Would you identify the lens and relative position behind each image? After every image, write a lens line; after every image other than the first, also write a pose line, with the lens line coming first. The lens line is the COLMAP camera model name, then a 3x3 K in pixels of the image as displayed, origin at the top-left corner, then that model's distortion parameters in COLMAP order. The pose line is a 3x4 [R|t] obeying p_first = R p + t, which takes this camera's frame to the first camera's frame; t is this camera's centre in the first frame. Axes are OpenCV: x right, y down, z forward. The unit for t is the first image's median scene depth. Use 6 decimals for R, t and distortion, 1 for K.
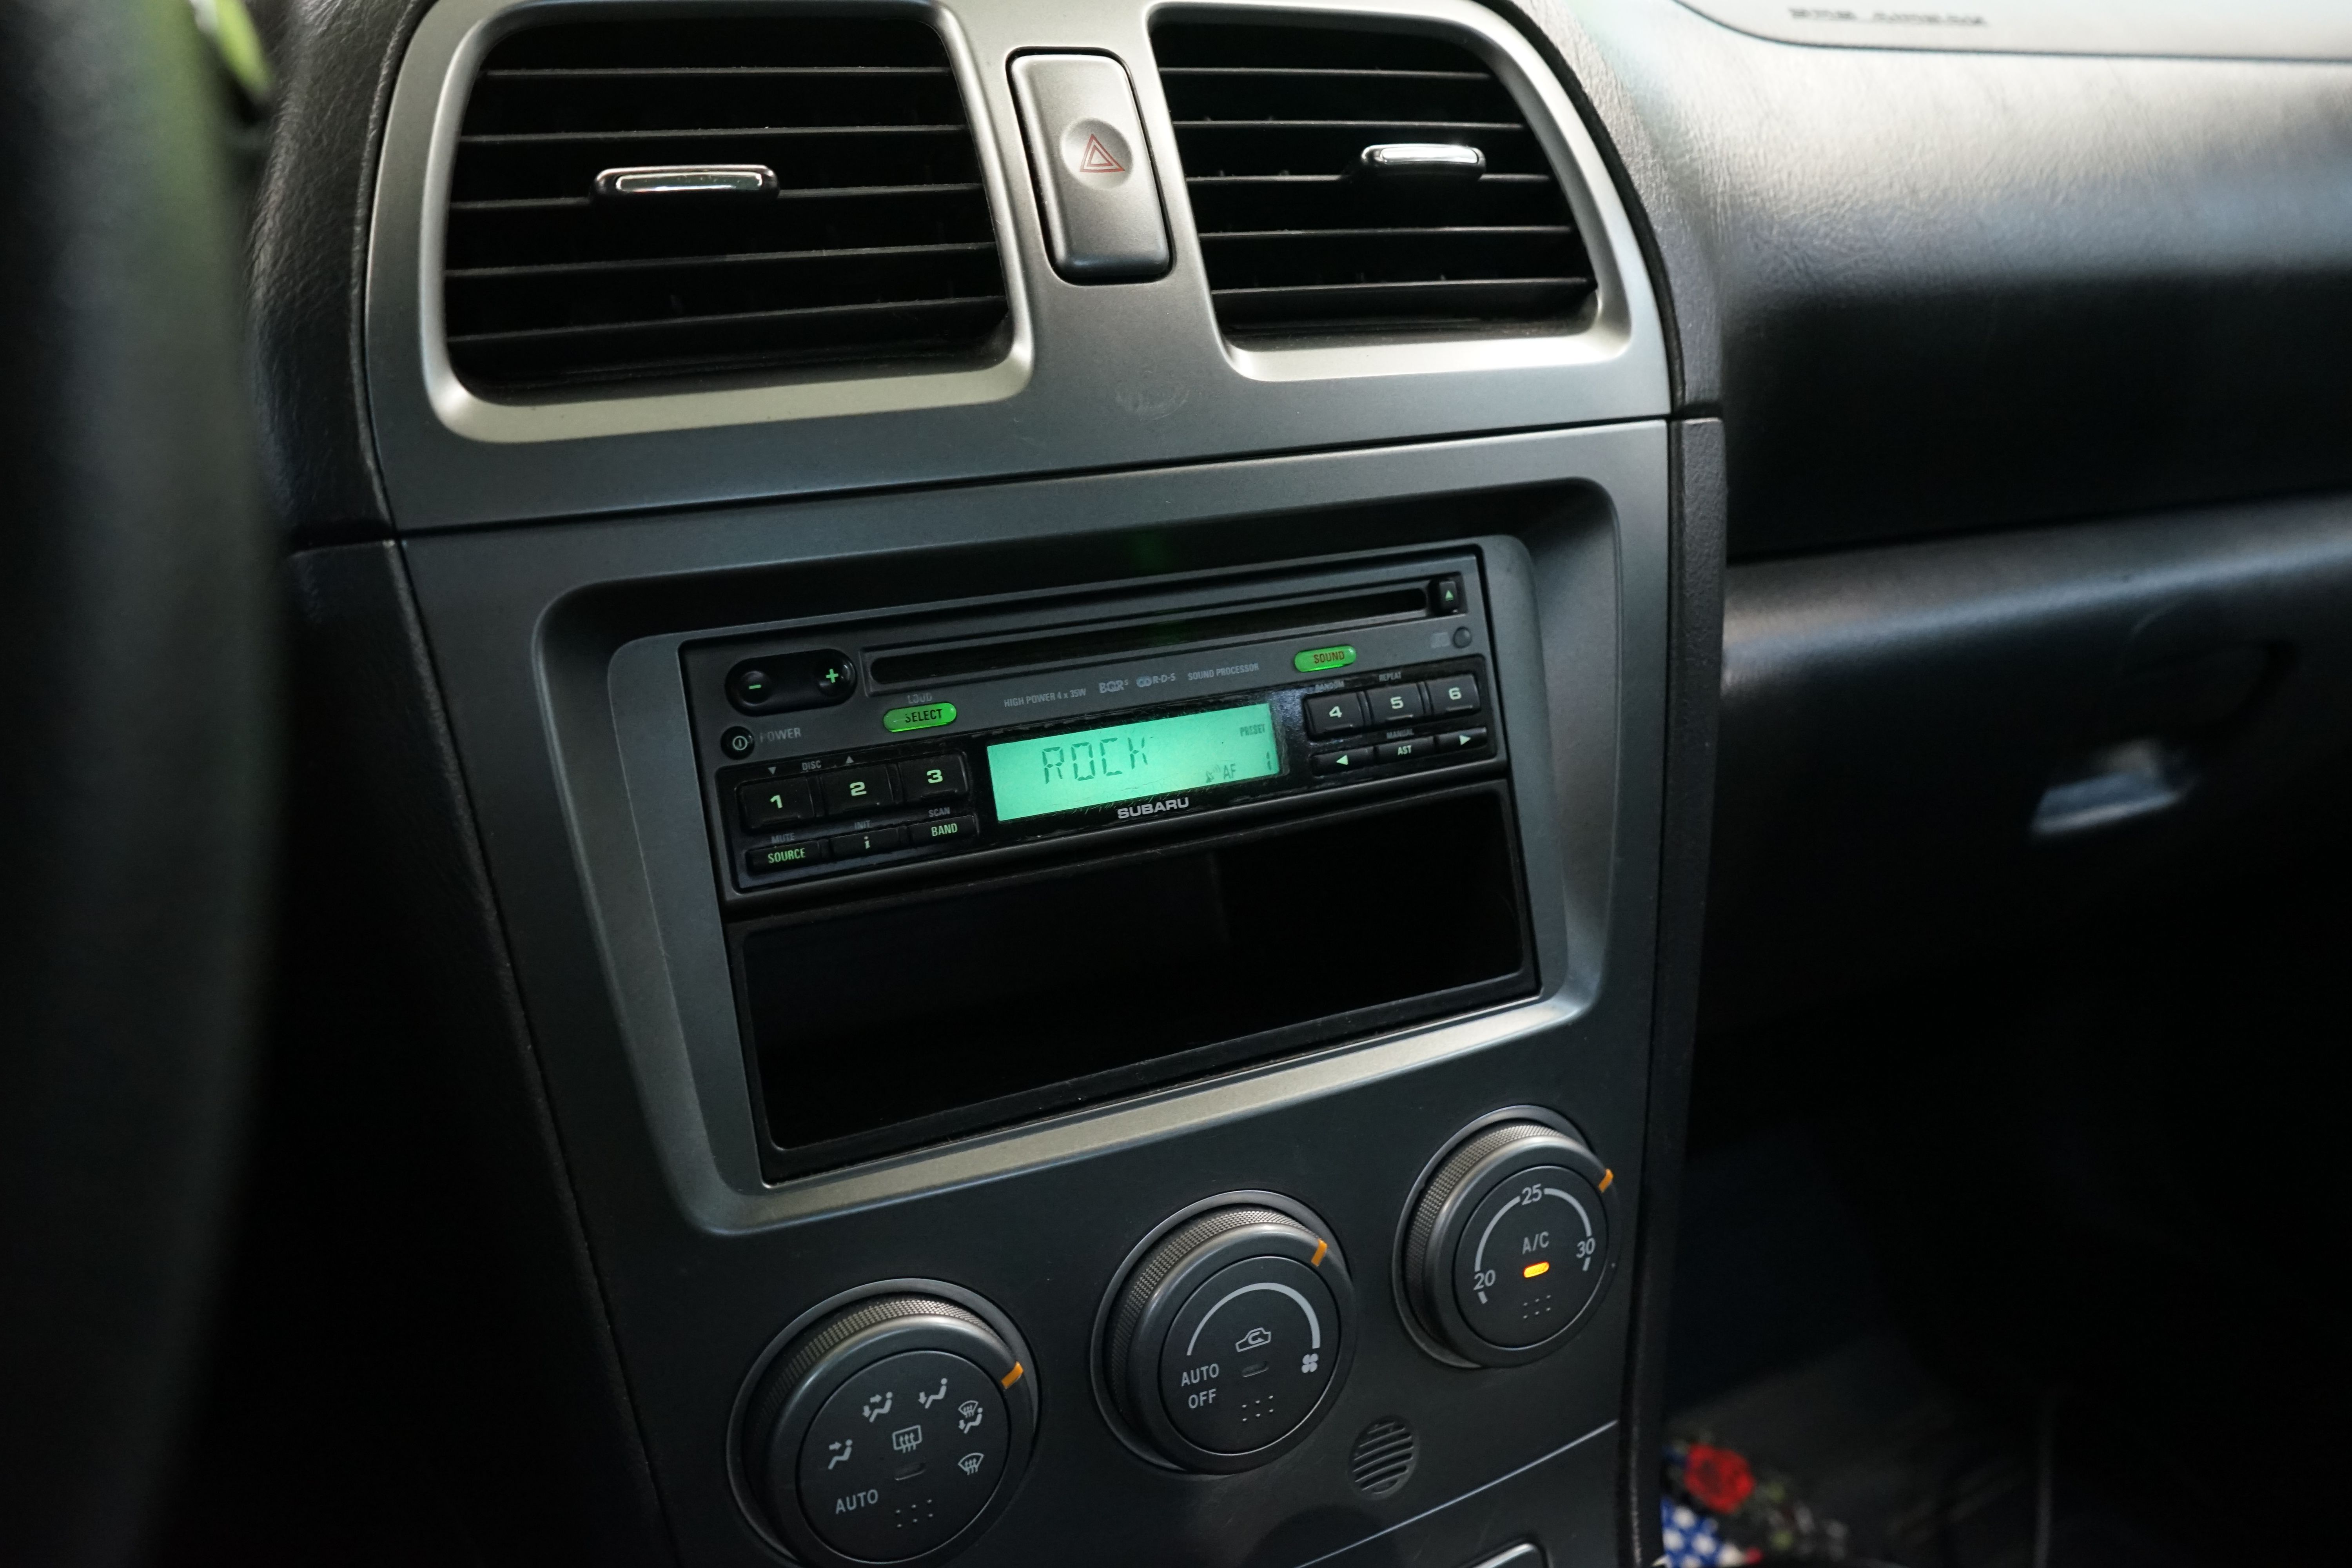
lens RADIAL K [[1930.6, 0, 1176.0], [0, 1930.6, 784.0], [0, 0, 1]] dist [-0.003951, -0.004304]
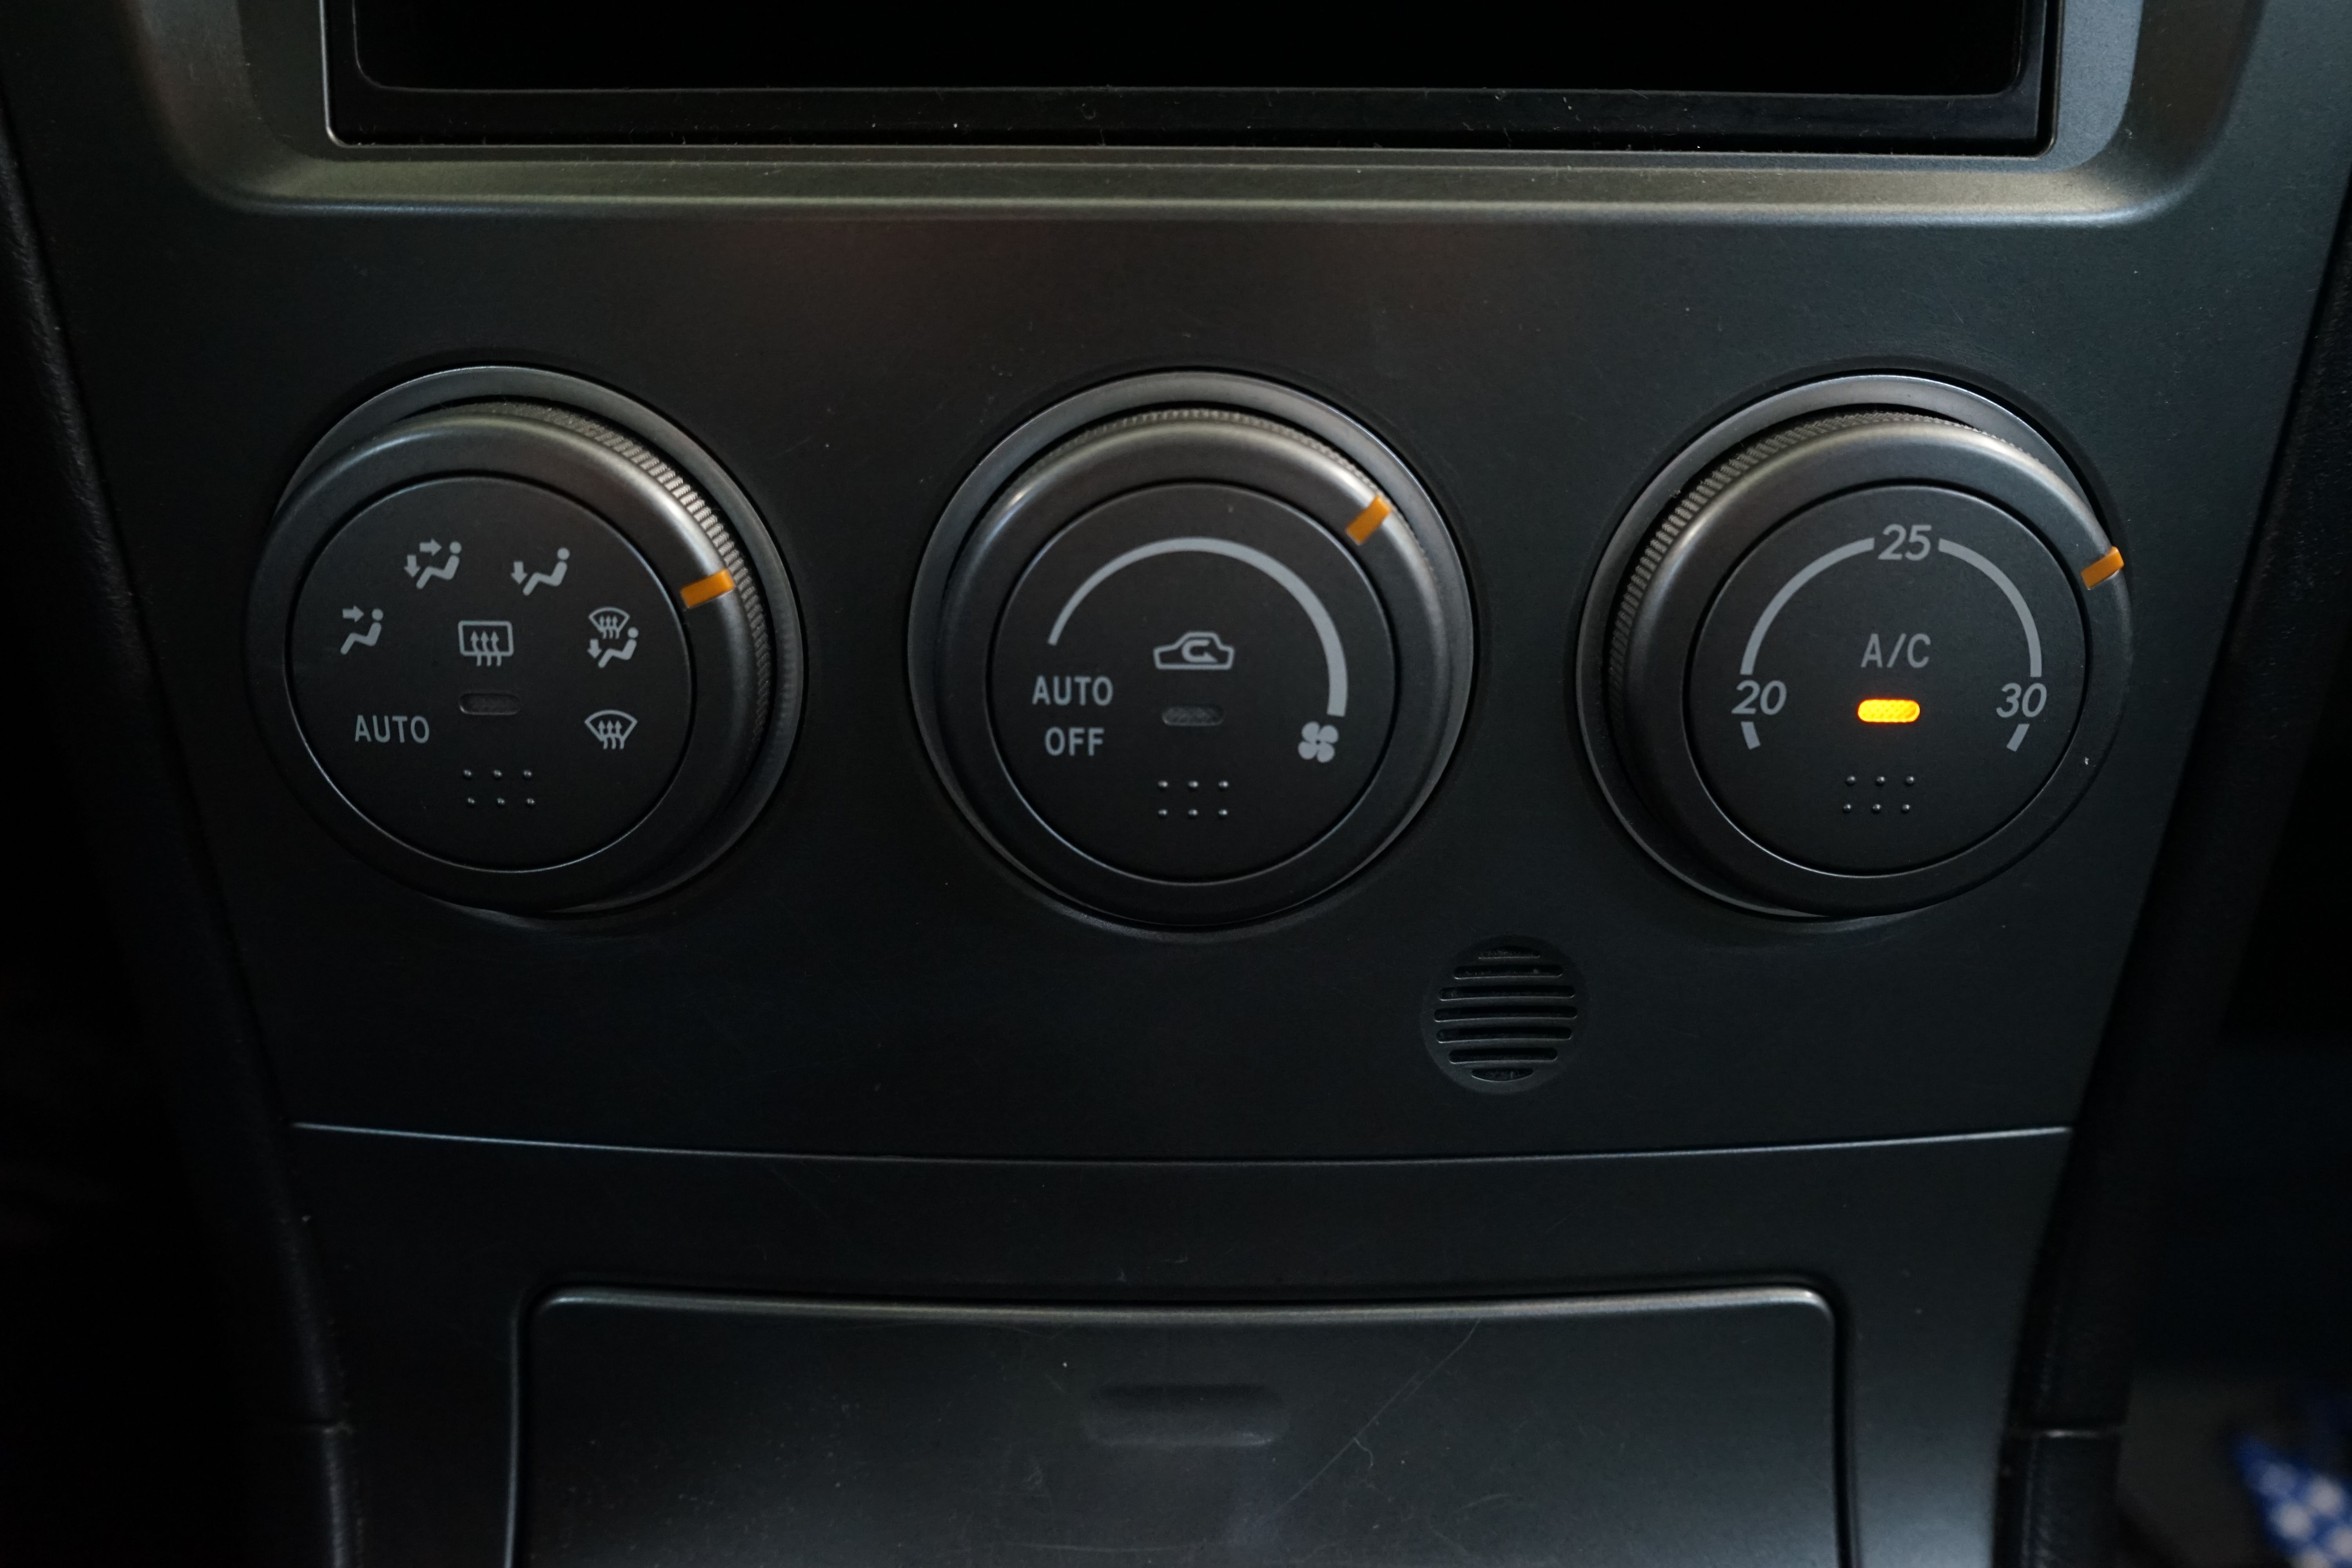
lens RADIAL K [[1930.6, 0, 1176.0], [0, 1930.6, 784.0], [0, 0, 1]] dist [-0.003951, -0.004304]
pose [[0.895349, 0.199183, -0.398342, 0.243880], [-0.161123, 0.978700, 0.127225, 0.260340], [0.415198, -0.049729, 0.908371, 0.546279]]
